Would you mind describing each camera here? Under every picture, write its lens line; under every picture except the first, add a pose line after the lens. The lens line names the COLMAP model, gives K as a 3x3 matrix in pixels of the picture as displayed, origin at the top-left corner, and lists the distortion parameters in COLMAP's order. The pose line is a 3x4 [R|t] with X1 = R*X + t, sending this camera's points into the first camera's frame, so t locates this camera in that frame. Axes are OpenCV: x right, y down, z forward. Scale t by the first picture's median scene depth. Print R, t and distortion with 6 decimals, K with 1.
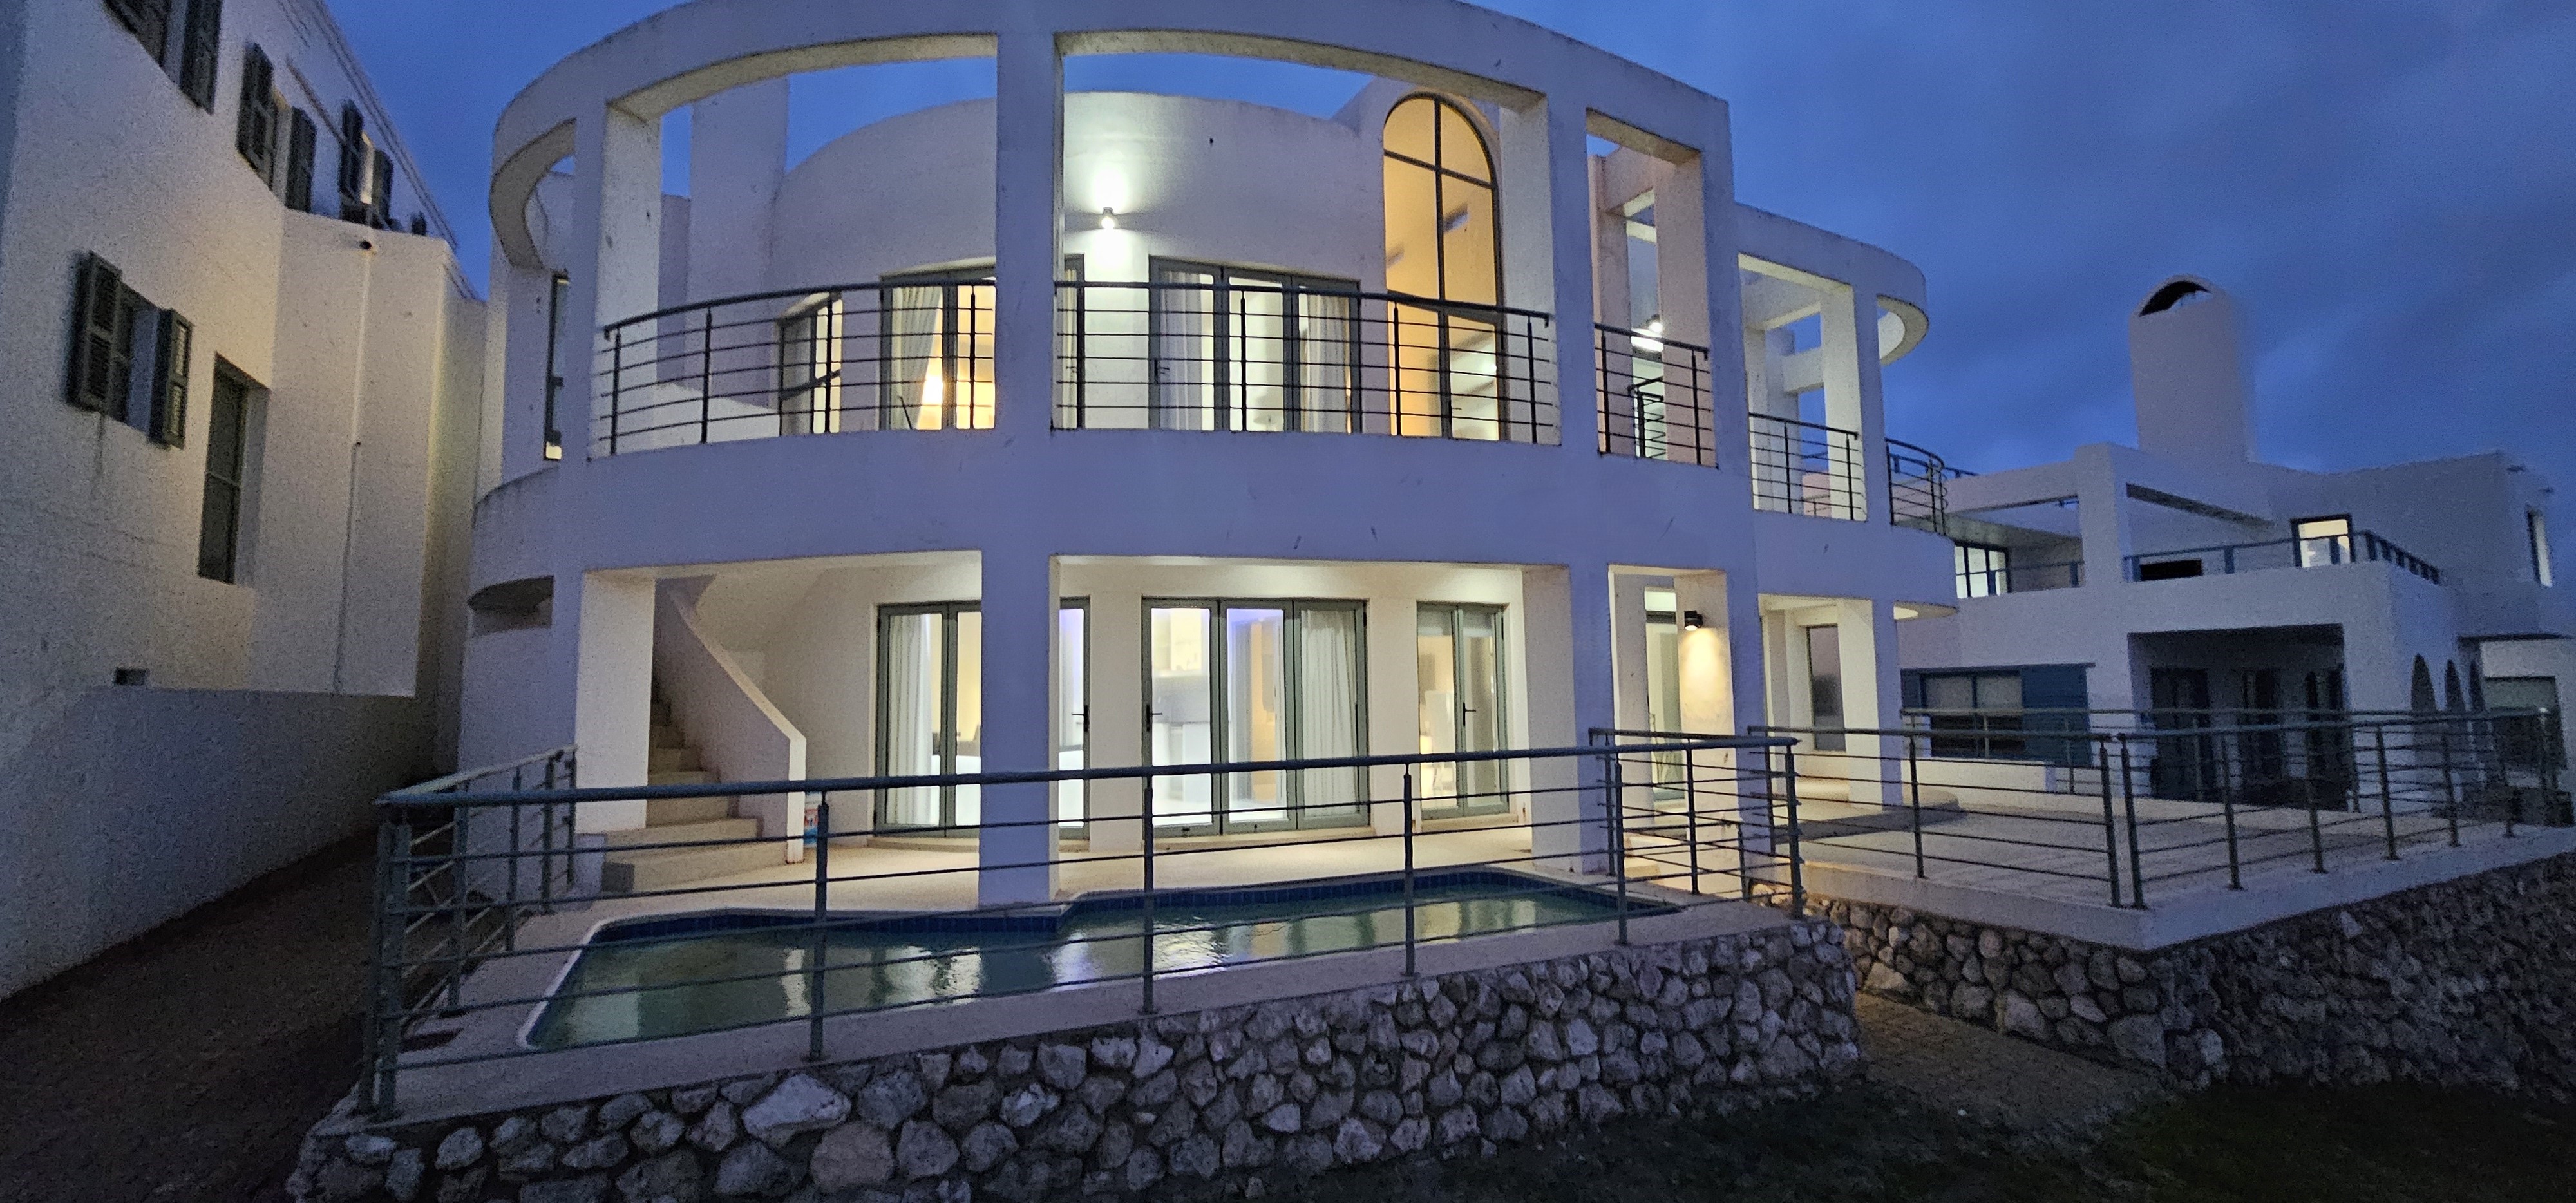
lens RADIAL K [[1052.8, 0, 1297.6], [0, 1052.8, 606.9], [0, 0, 1]] dist [-0.001928, 0.000760]
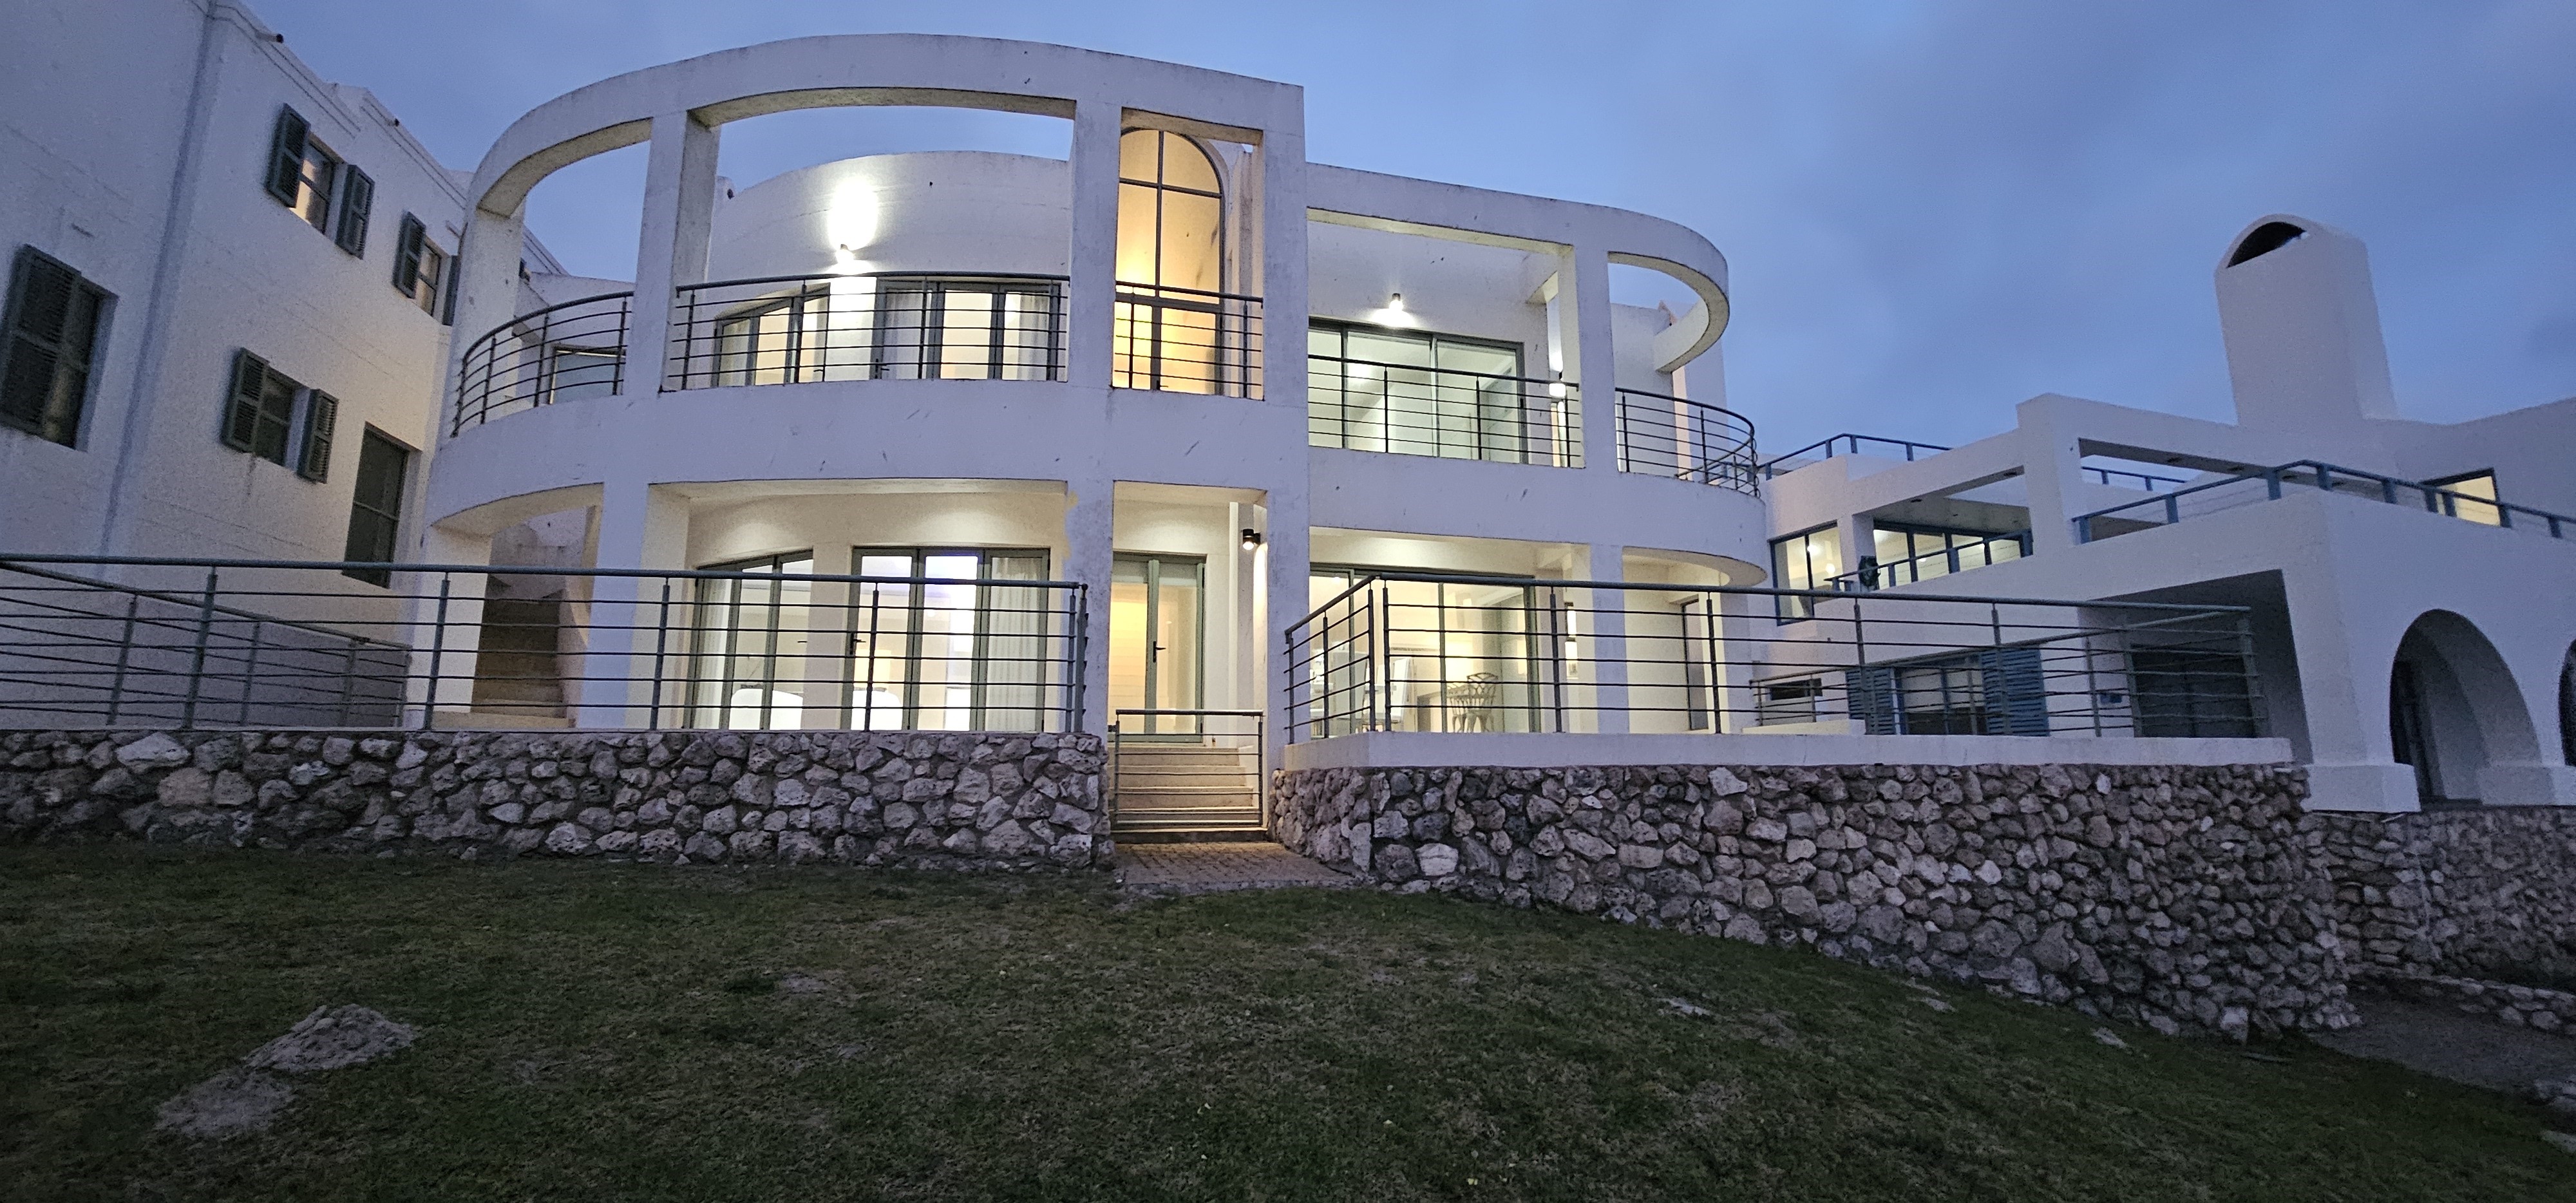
lens RADIAL K [[1052.8, 0, 1296.0], [0, 1052.8, 607.3], [0, 0, 1]] dist [-0.001928, 0.000760]
pose [[0.966030, -0.030181, -0.256662, 0.883635], [0.009837, 0.996732, -0.080182, 0.218900], [0.258243, 0.074934, 0.963169, -0.060392]]
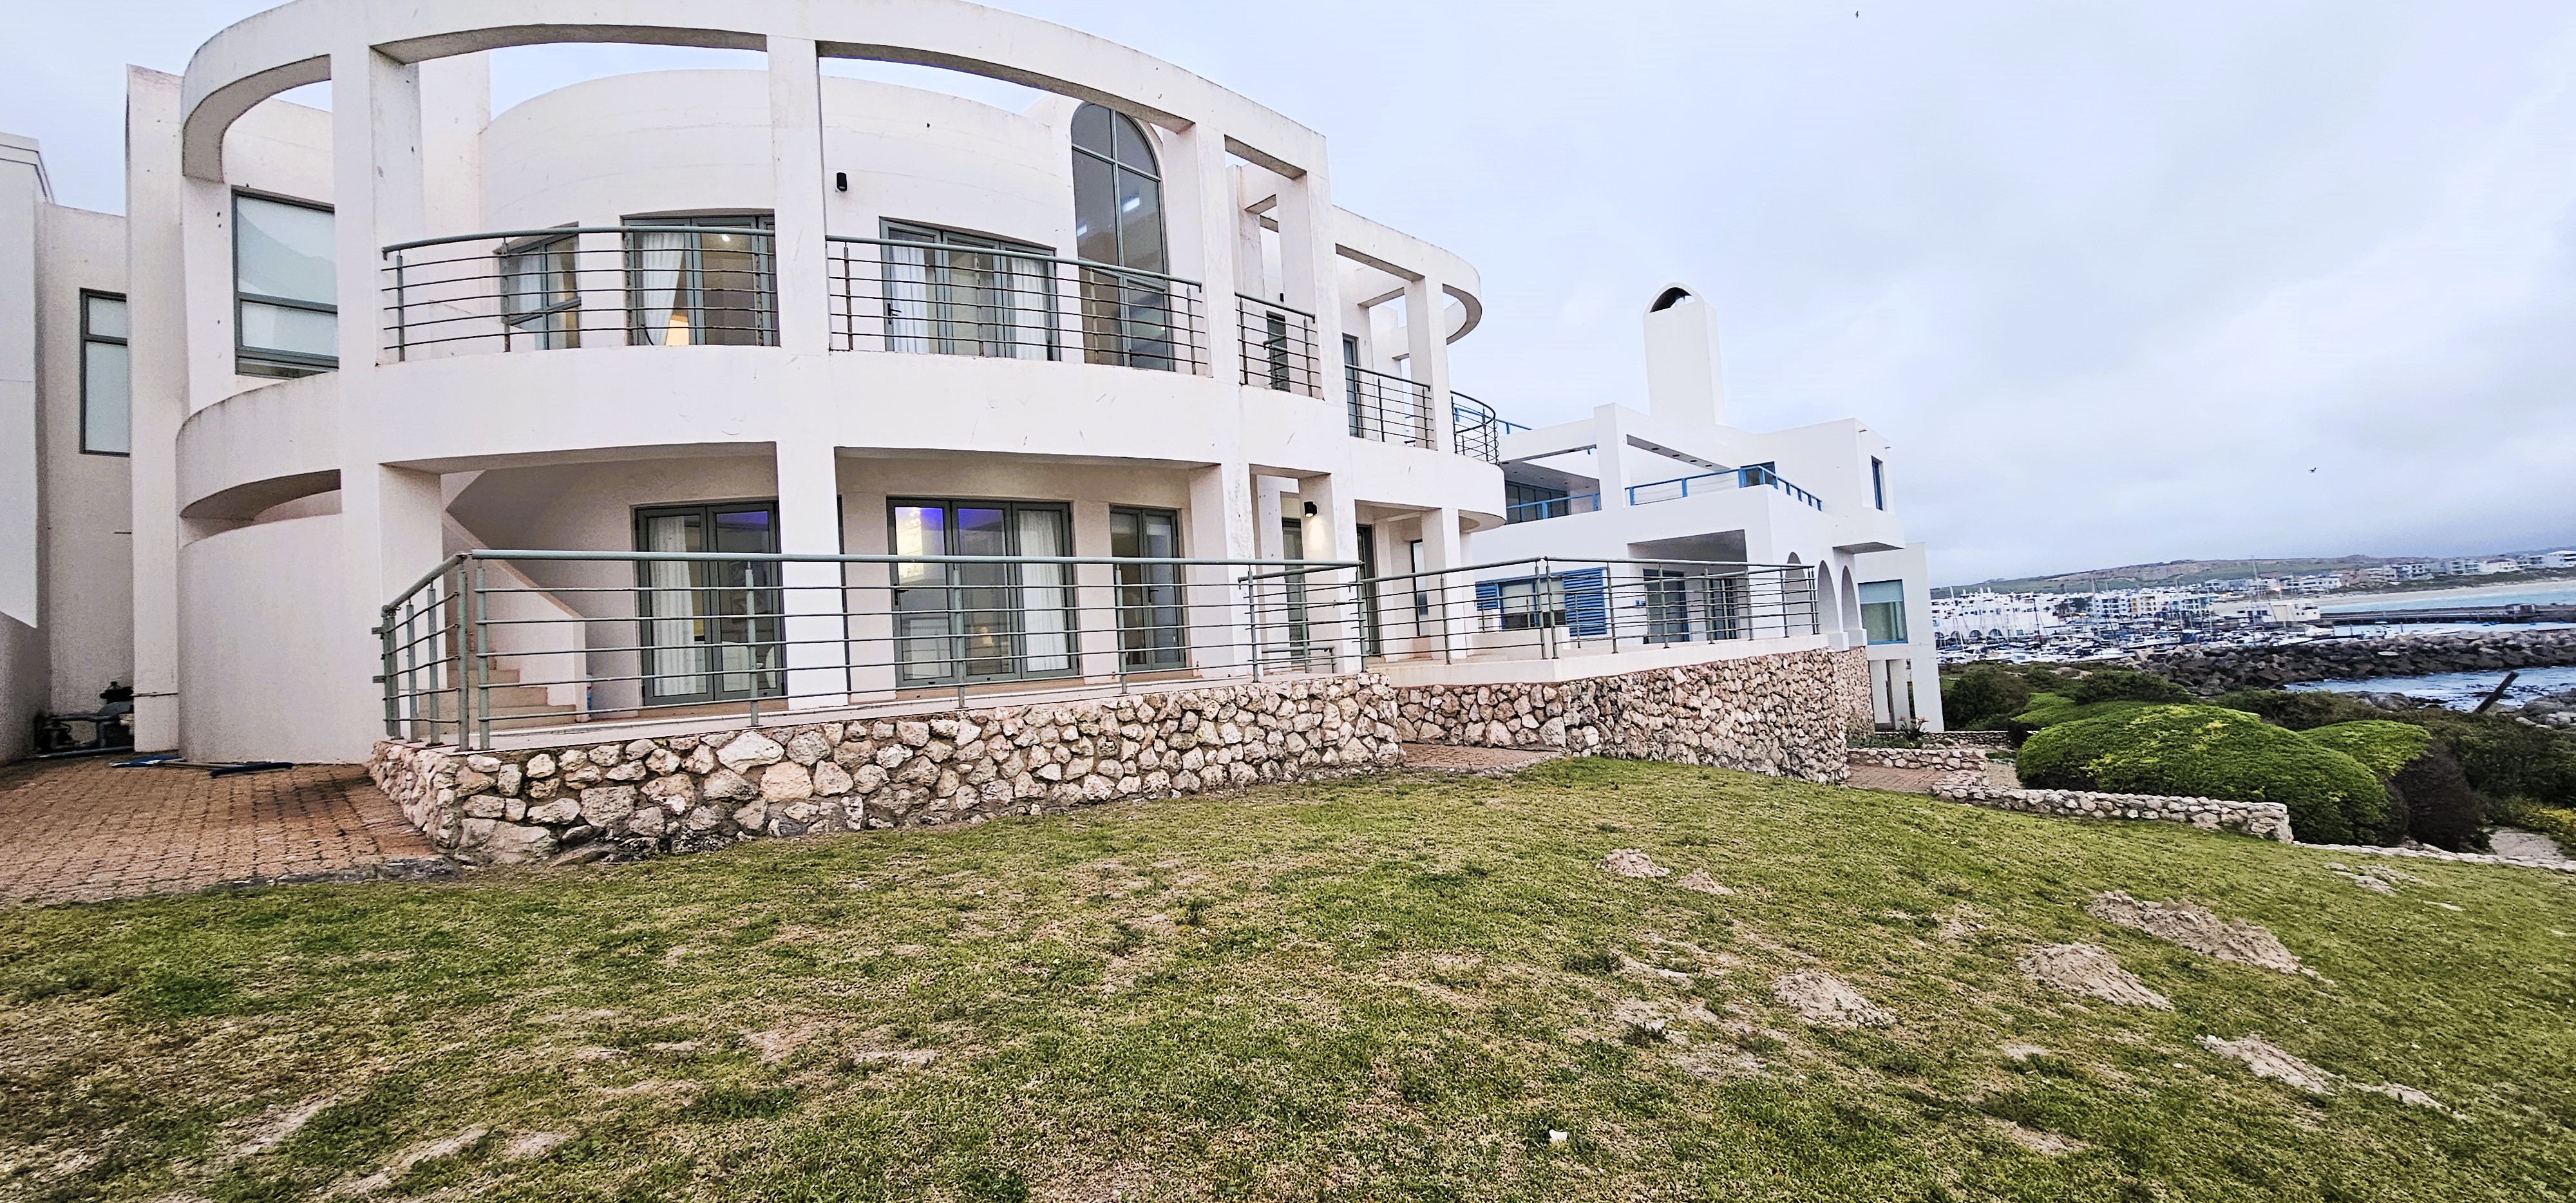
lens RADIAL K [[1052.8, 0, 1300.2], [0, 1052.8, 611.0], [0, 0, 1]] dist [-0.001928, 0.000760]
pose [[0.952865, -0.037254, 0.301100, -0.081862], [0.028286, 0.999018, 0.034090, 0.125625], [-0.302074, -0.023966, 0.952983, -0.426455]]
